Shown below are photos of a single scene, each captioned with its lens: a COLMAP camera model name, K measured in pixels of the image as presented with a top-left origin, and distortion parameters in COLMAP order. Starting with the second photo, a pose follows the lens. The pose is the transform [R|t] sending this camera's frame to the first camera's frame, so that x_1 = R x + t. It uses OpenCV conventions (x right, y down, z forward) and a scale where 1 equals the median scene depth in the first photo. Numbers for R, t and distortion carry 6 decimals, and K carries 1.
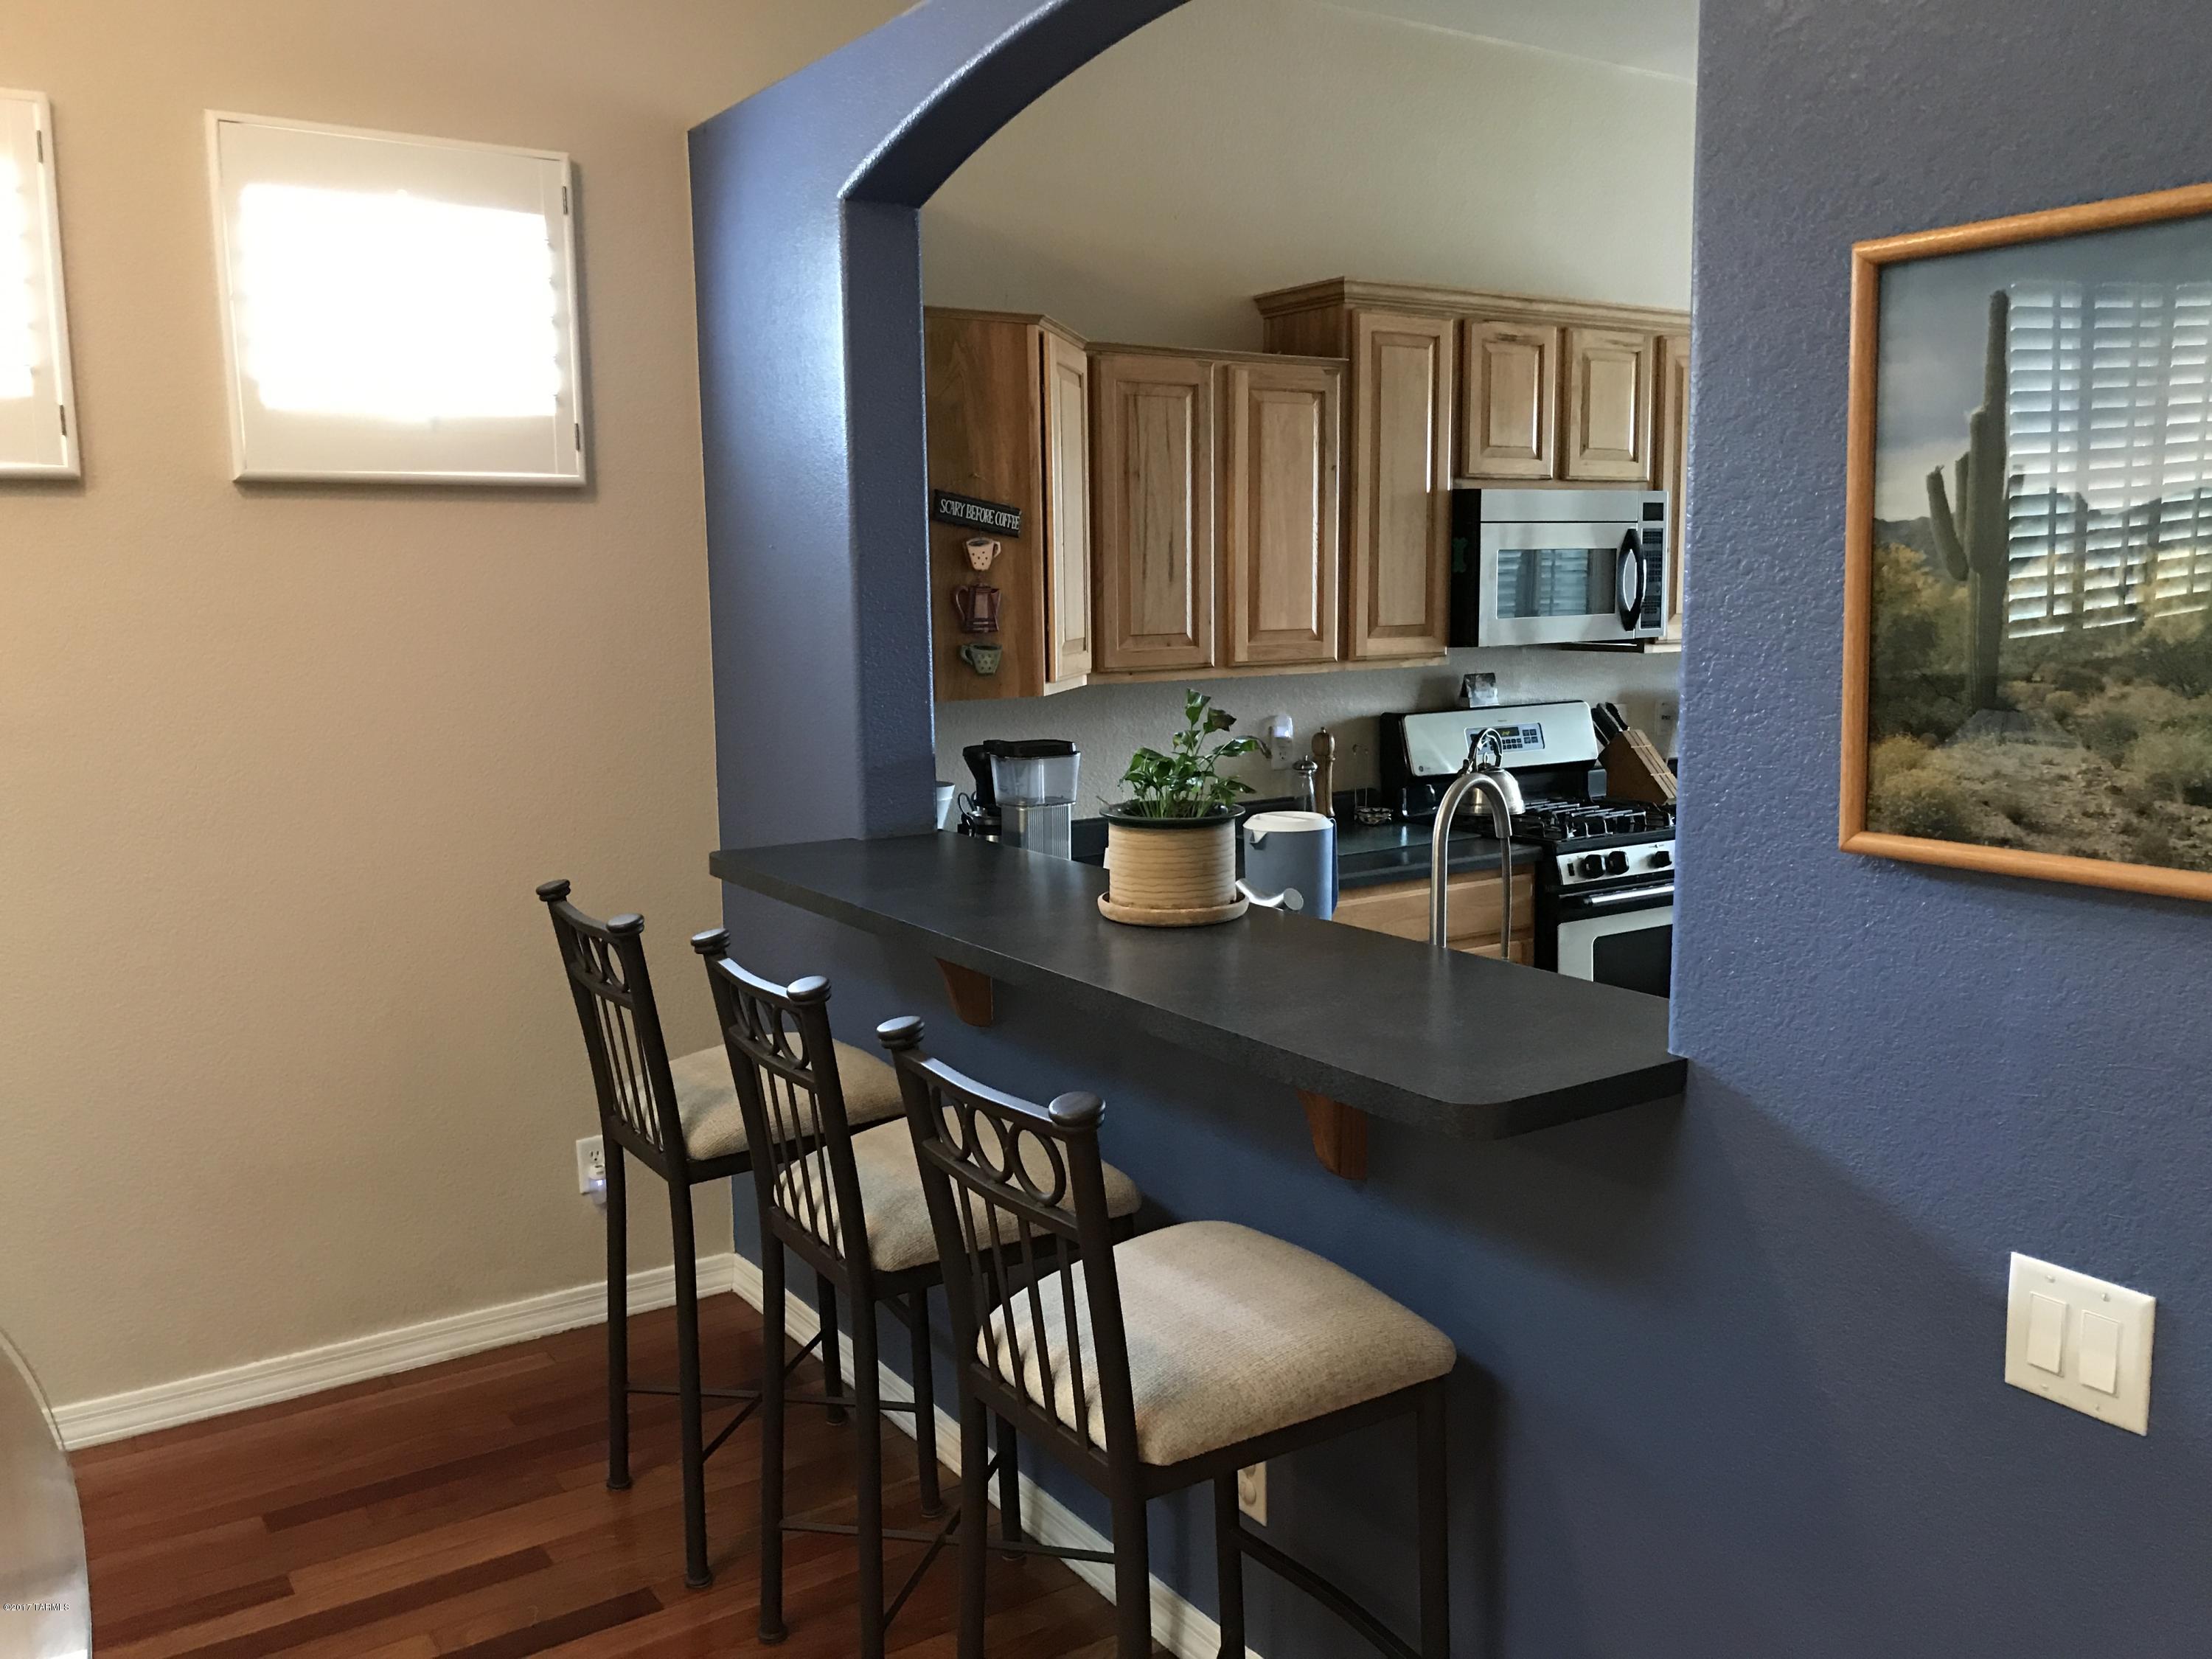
lens RADIAL K [[1777.9, 0, 1069.3], [0, 1777.9, 813.5], [0, 0, 1]] dist [0.046155, 0.000039]
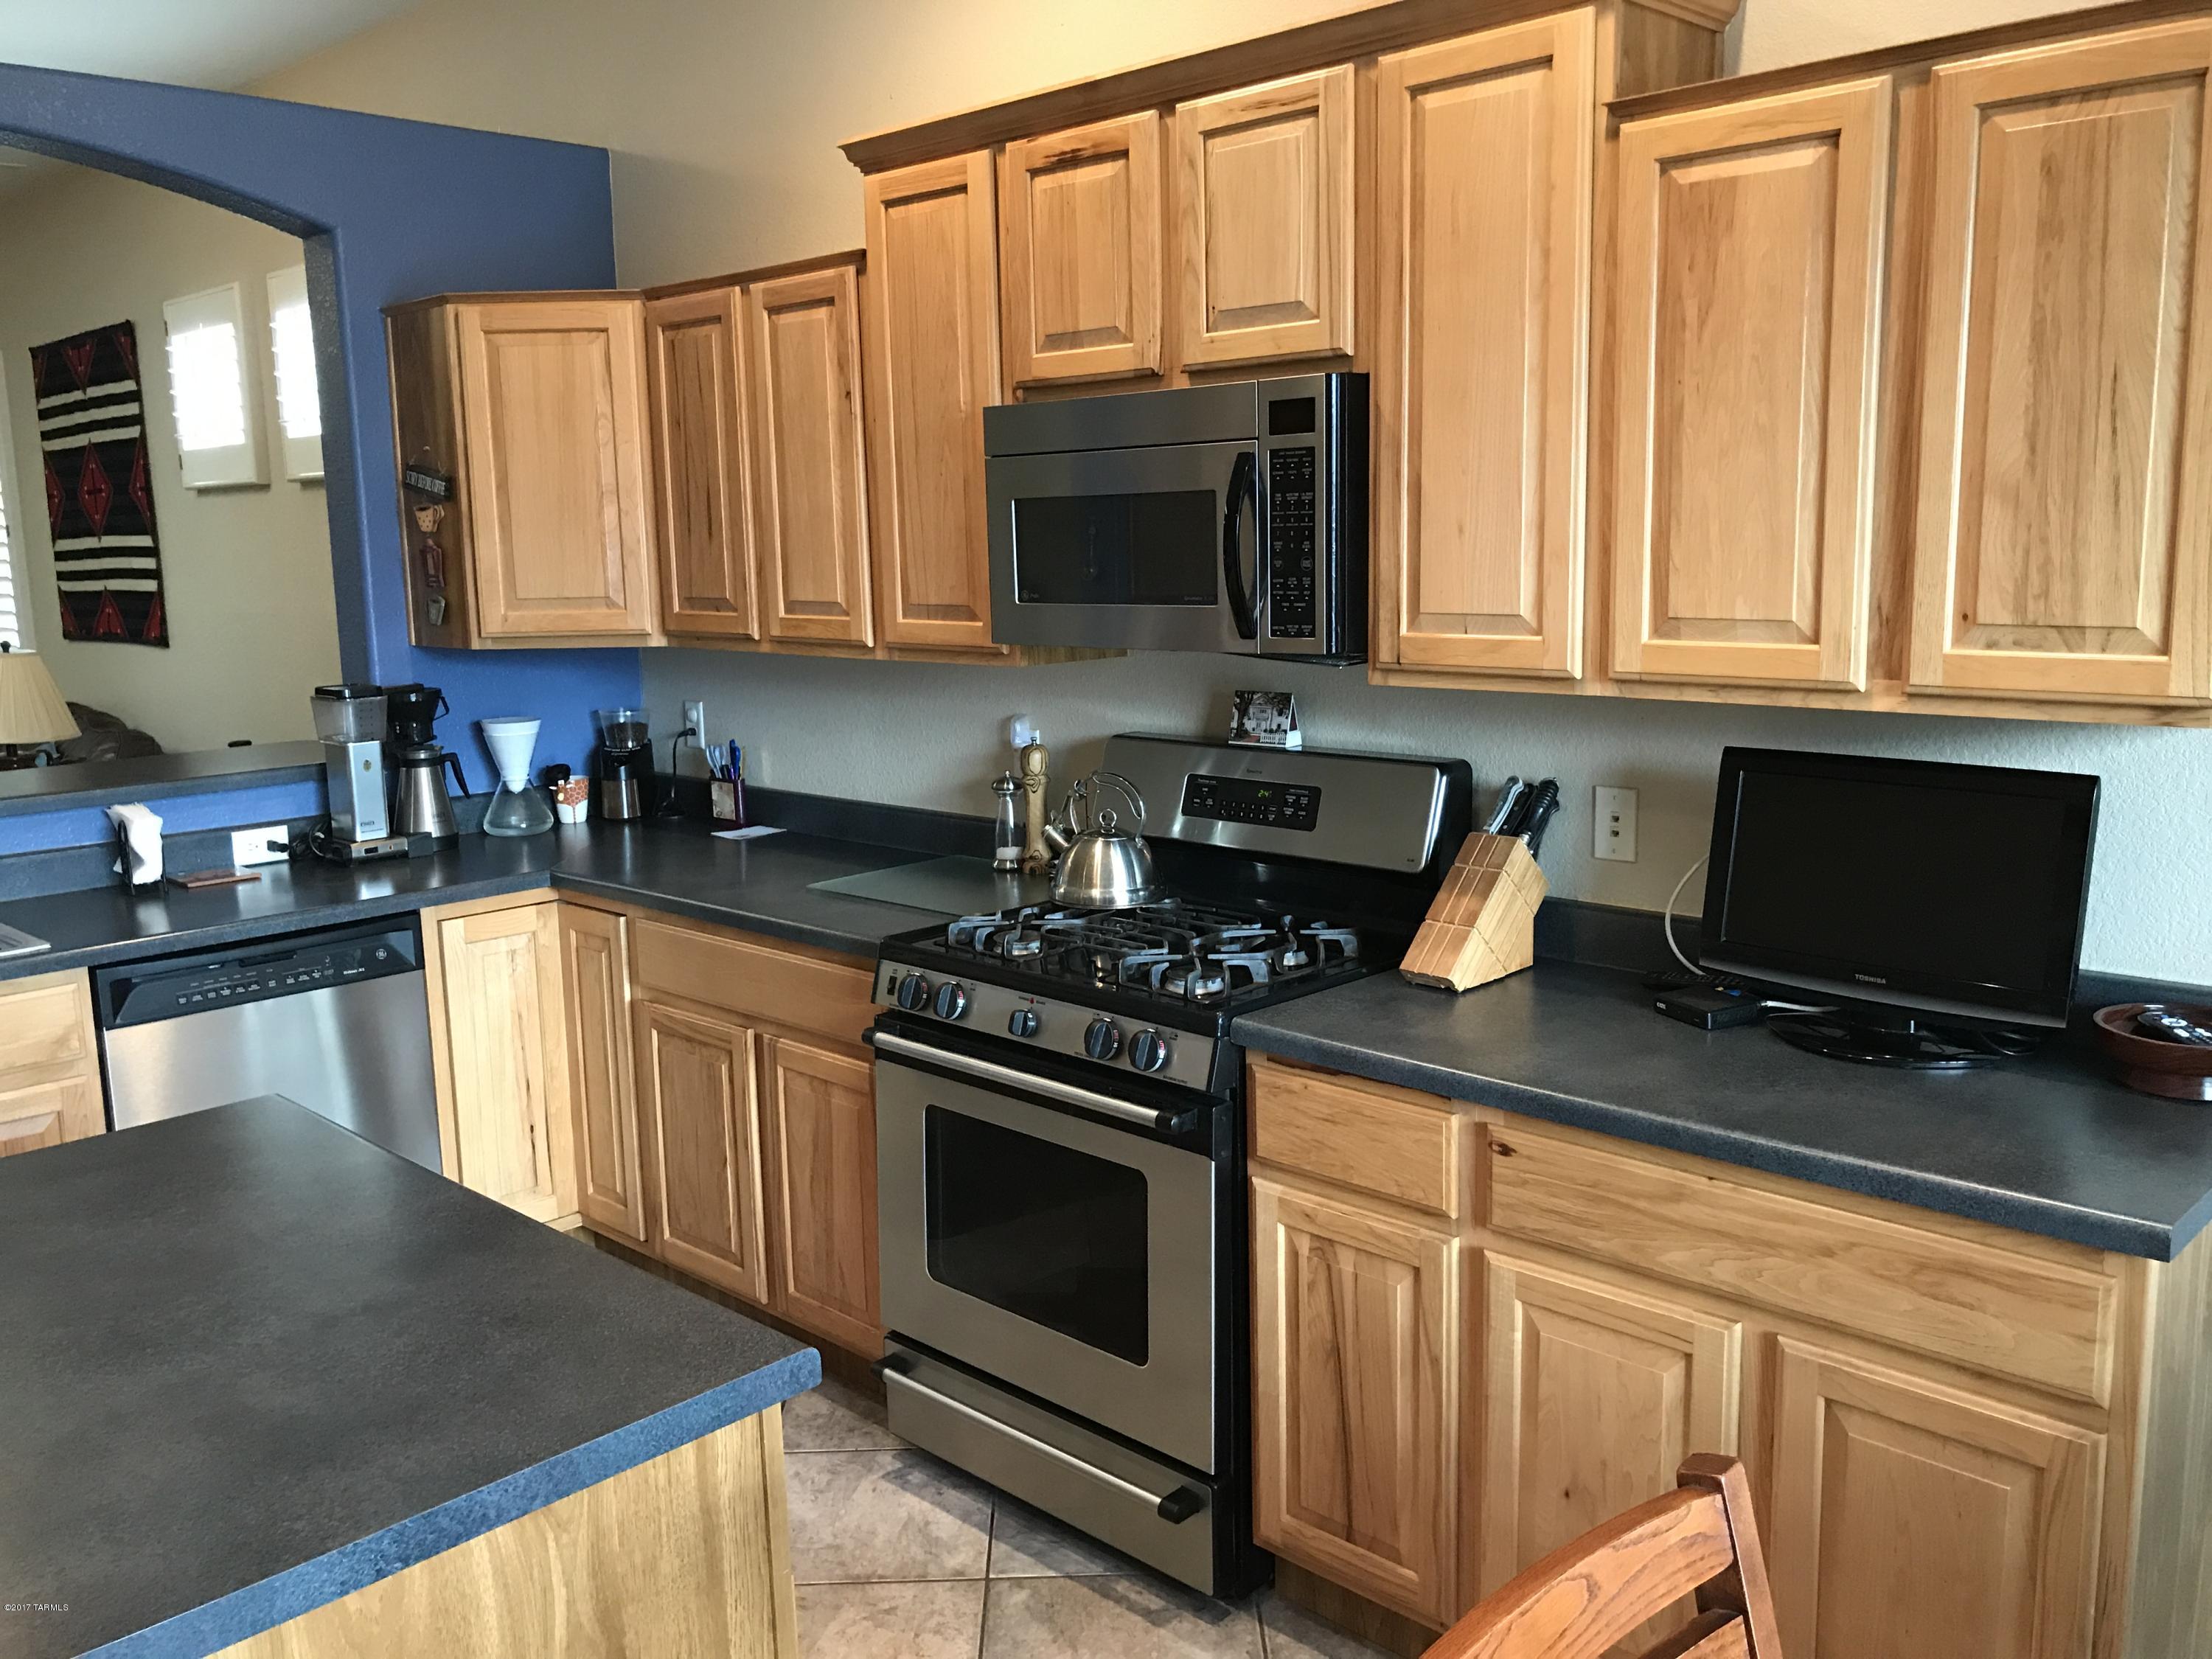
lens RADIAL K [[1809.4, 0, 1093.9], [0, 1809.4, 800.5], [0, 0, 1]] dist [0.015644, 0.001064]
pose [[0.229933, 0.155452, -0.960711, 0.932319], [-0.110110, 0.984977, 0.133026, -0.133951], [0.966958, 0.075197, 0.243595, 0.905740]]
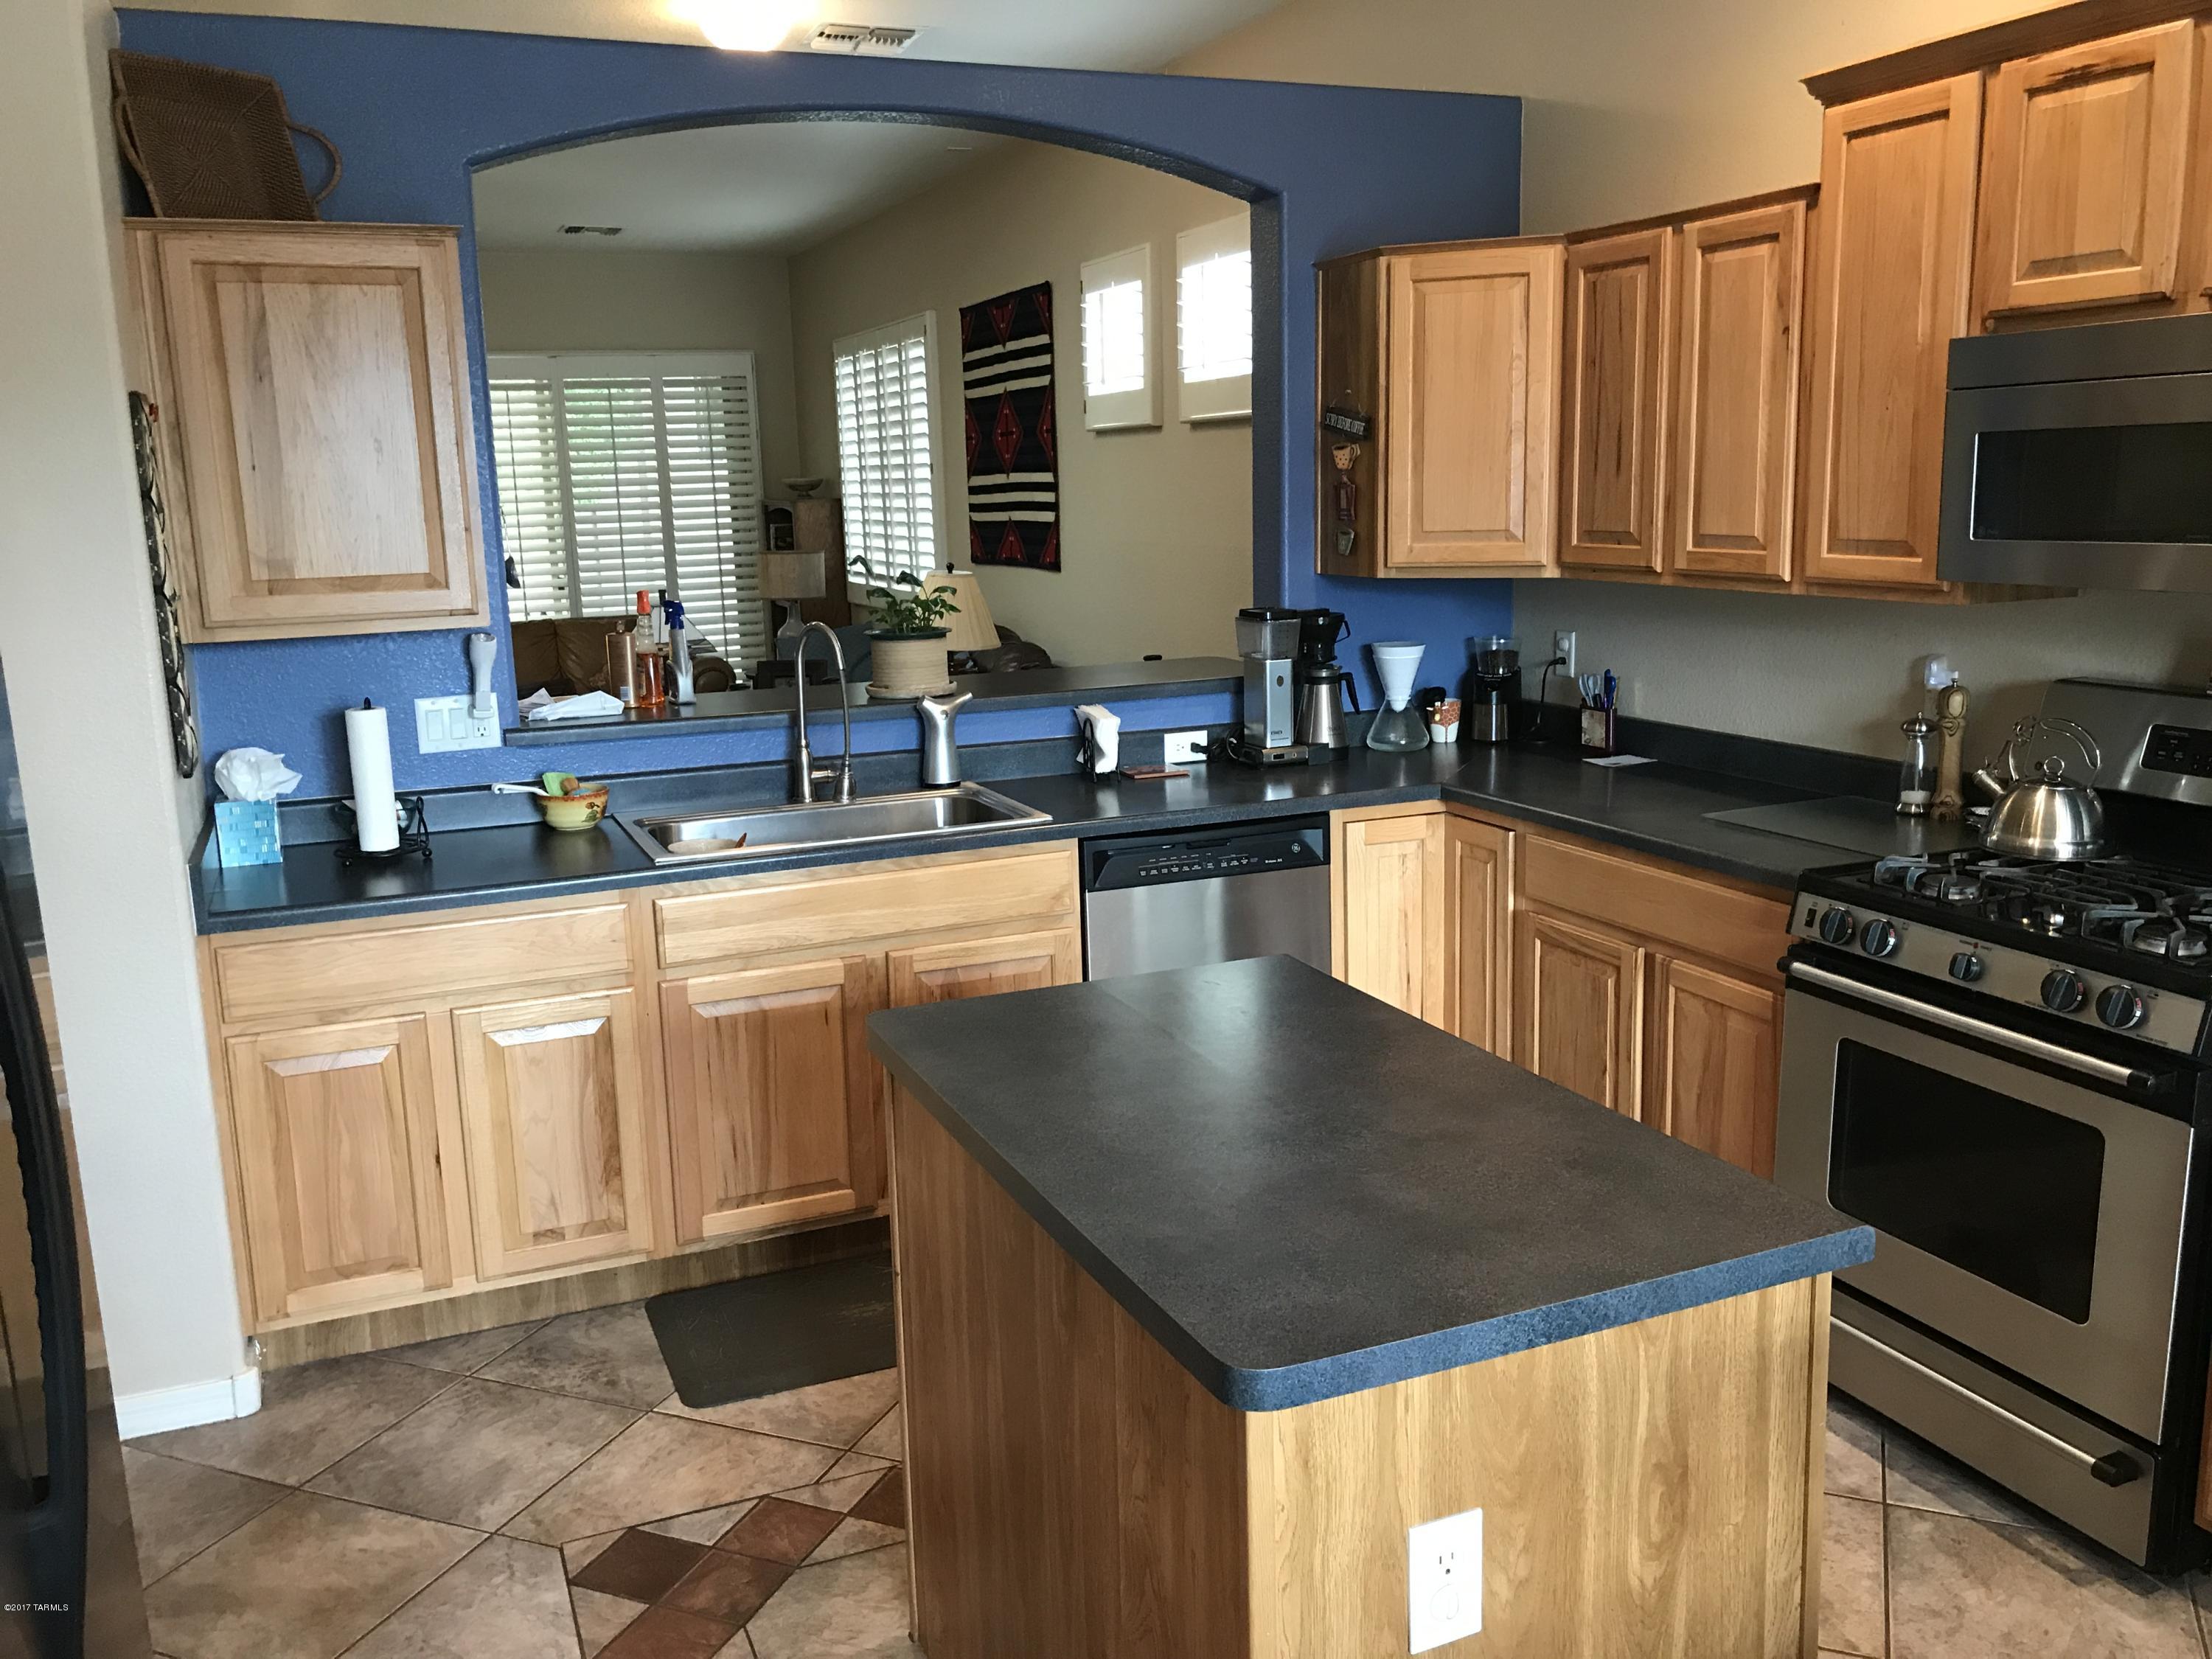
lens RADIAL K [[1806.6, 0, 1107.9], [0, 1806.6, 806.8], [0, 0, 1]] dist [0.015553, -0.015021]
pose [[-0.165386, 0.196369, -0.966482, 0.976638], [-0.103315, 0.971135, 0.214994, -0.128695], [0.980802, 0.135409, -0.140325, 0.831878]]
